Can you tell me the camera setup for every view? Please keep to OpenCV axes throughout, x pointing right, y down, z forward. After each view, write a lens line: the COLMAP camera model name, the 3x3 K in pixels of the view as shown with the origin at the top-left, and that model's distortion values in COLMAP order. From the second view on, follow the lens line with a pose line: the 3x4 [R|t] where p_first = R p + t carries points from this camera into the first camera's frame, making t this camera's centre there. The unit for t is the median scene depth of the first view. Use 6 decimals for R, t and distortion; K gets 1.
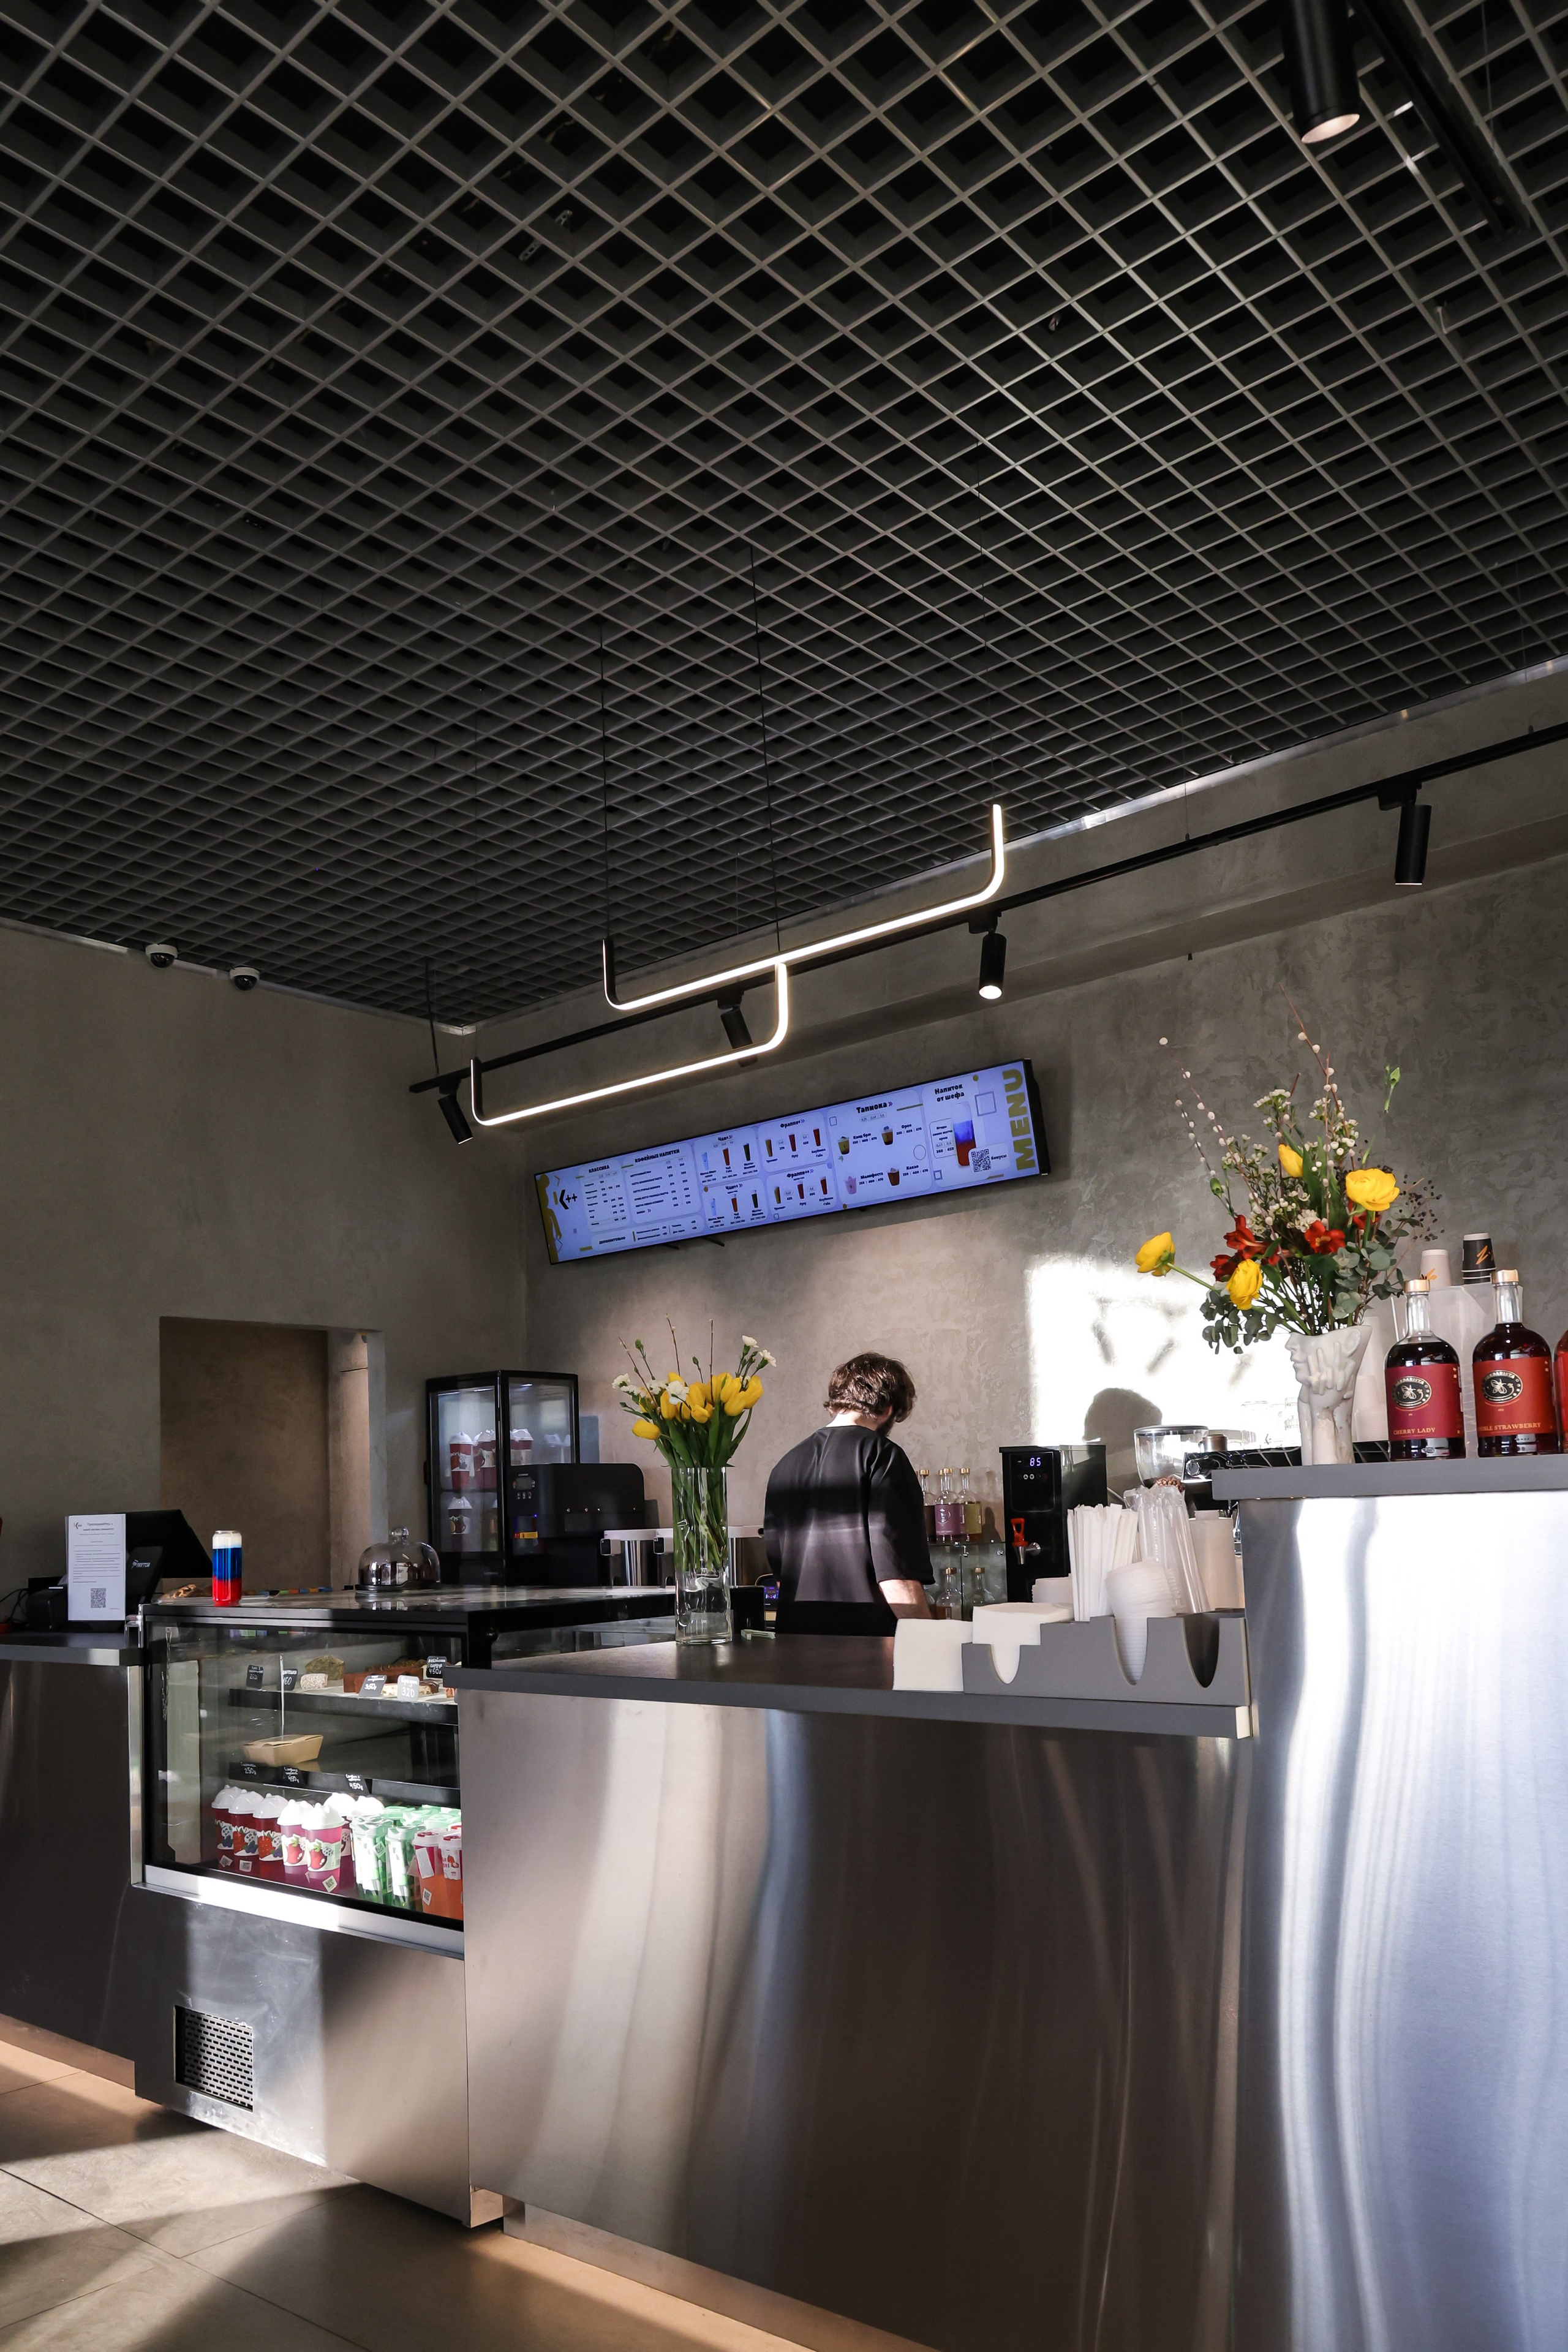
lens RADIAL K [[1723.2, 0, 720.5], [0, 1723.2, 1354.8], [0, 0, 1]] dist [0.019570, -0.018138]
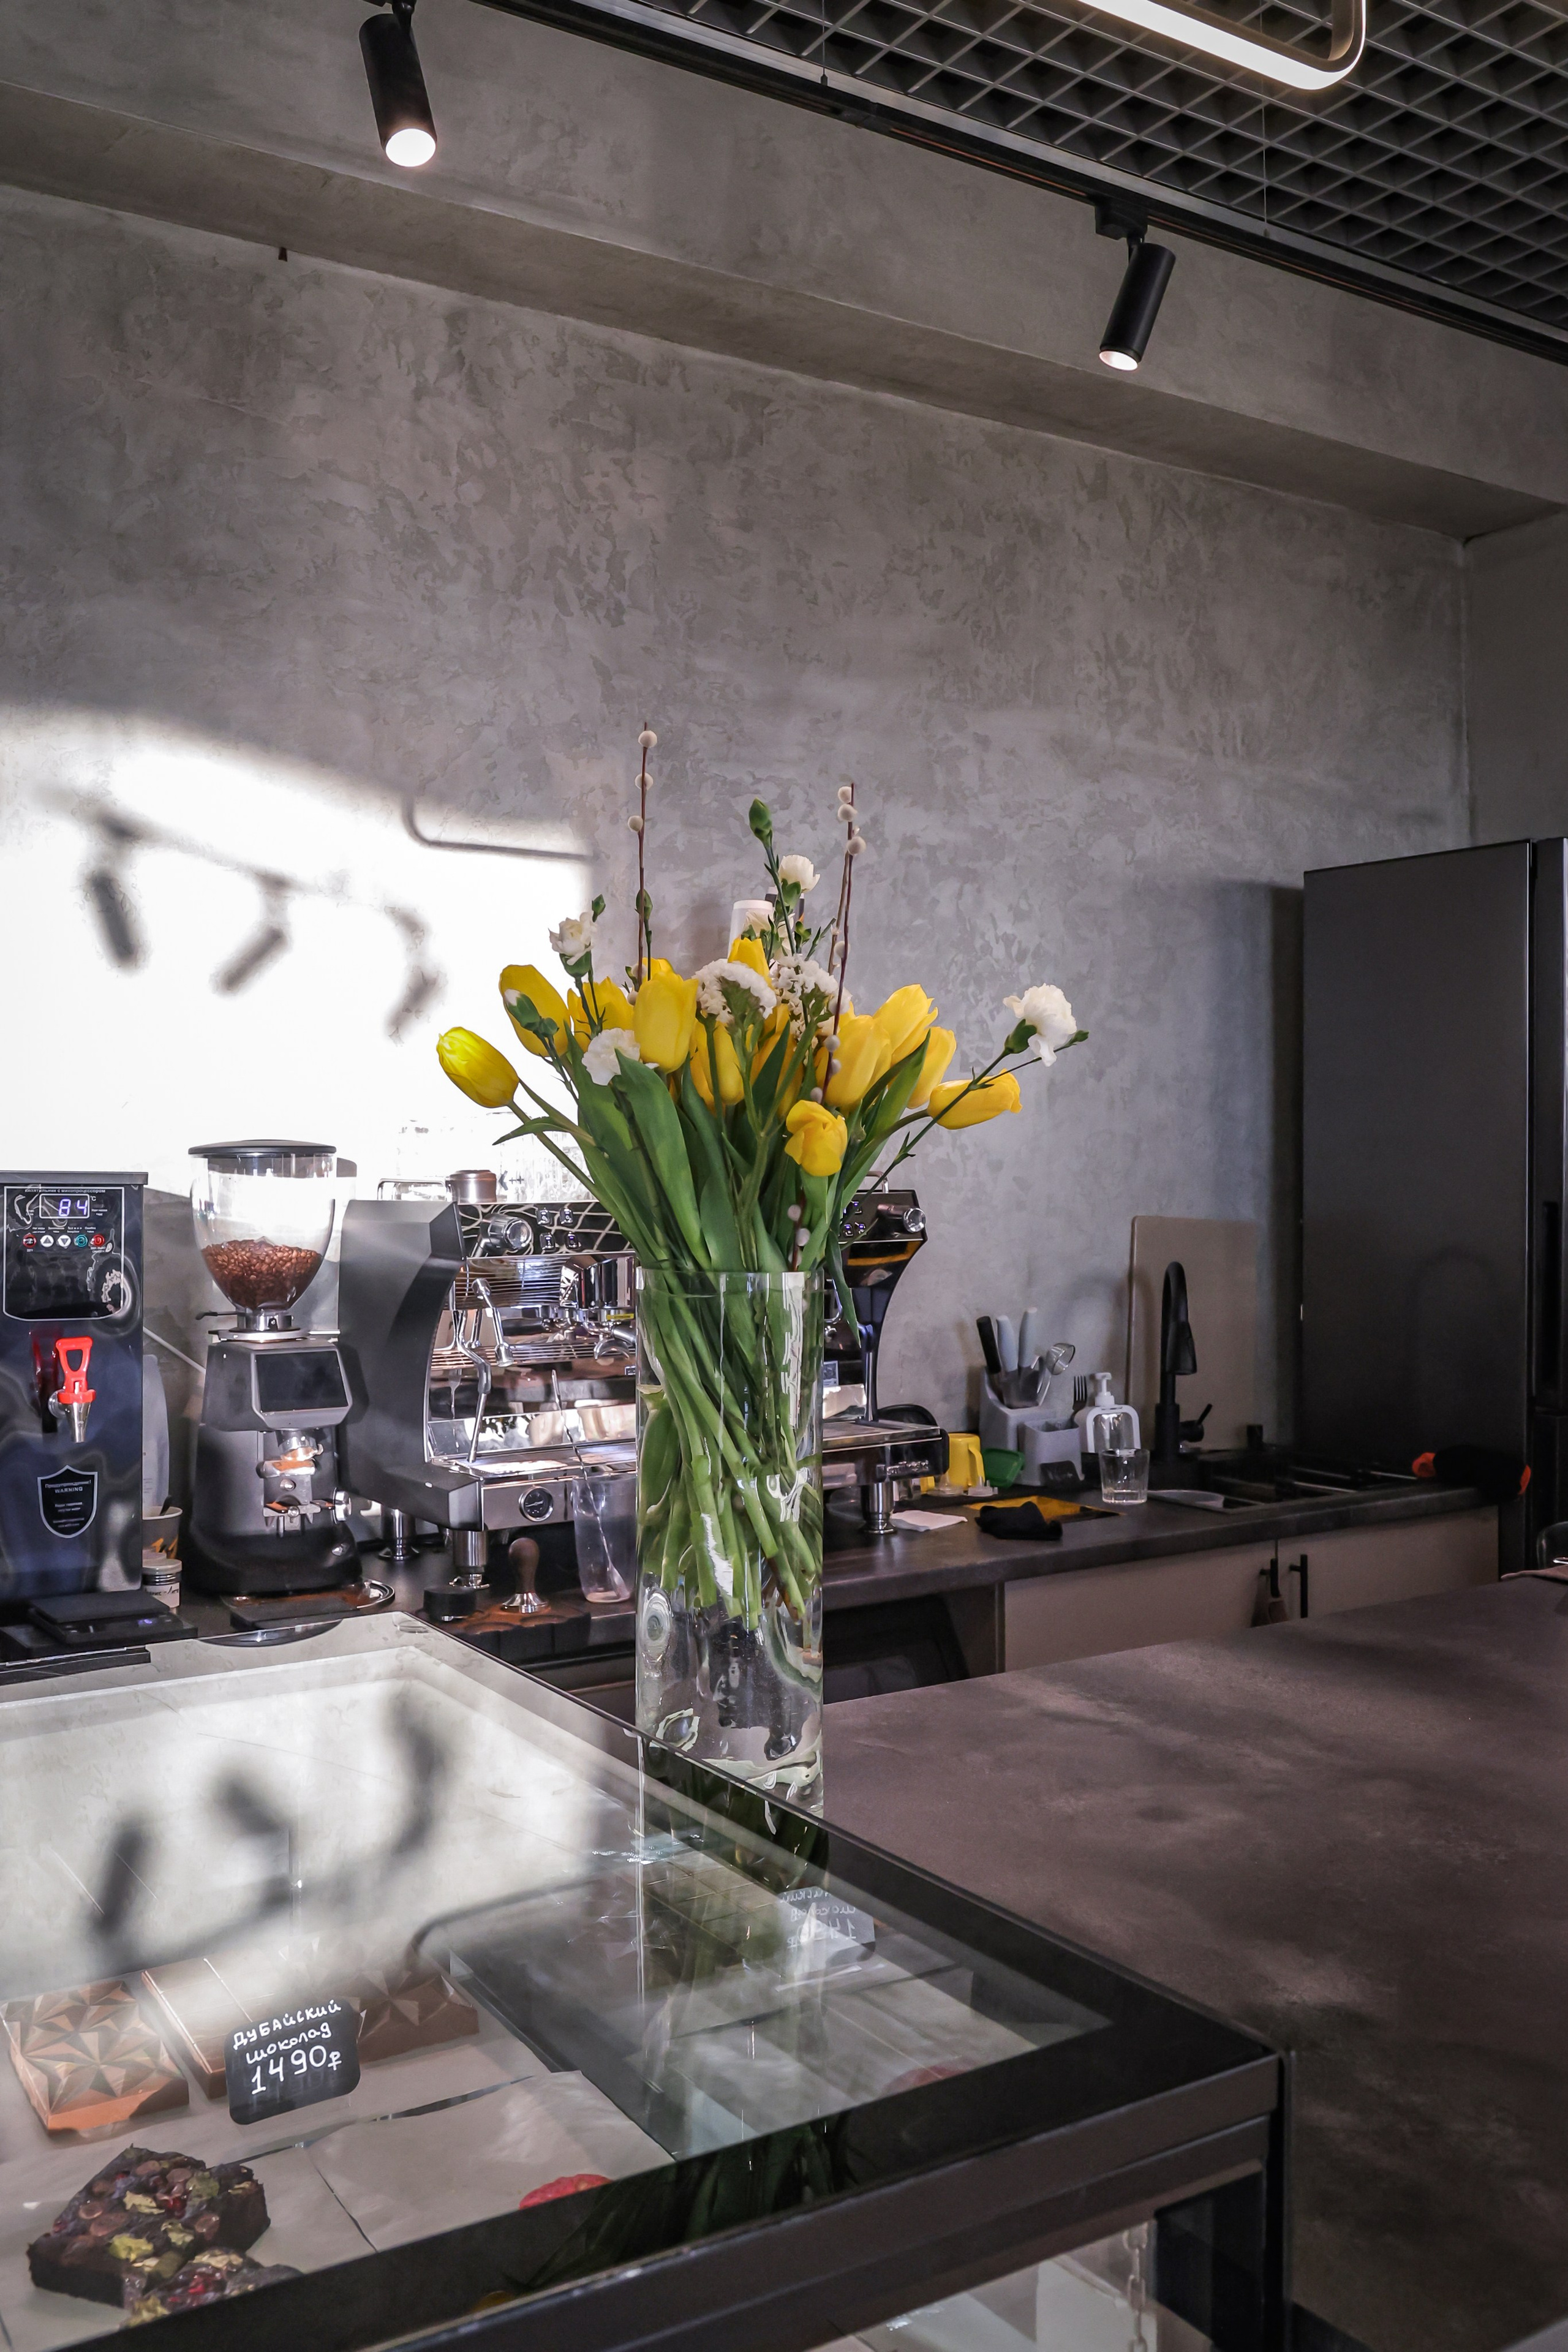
lens RADIAL K [[2087.4, 0, 890.8], [0, 2087.4, 1159.3], [0, 0, 1]] dist [-0.022584, 0.015929]
pose [[0.230607, 0.041487, 0.972162, -0.284083], [-0.085954, 0.996054, -0.022118, 0.042161], [-0.969243, -0.078461, 0.233263, 0.633887]]
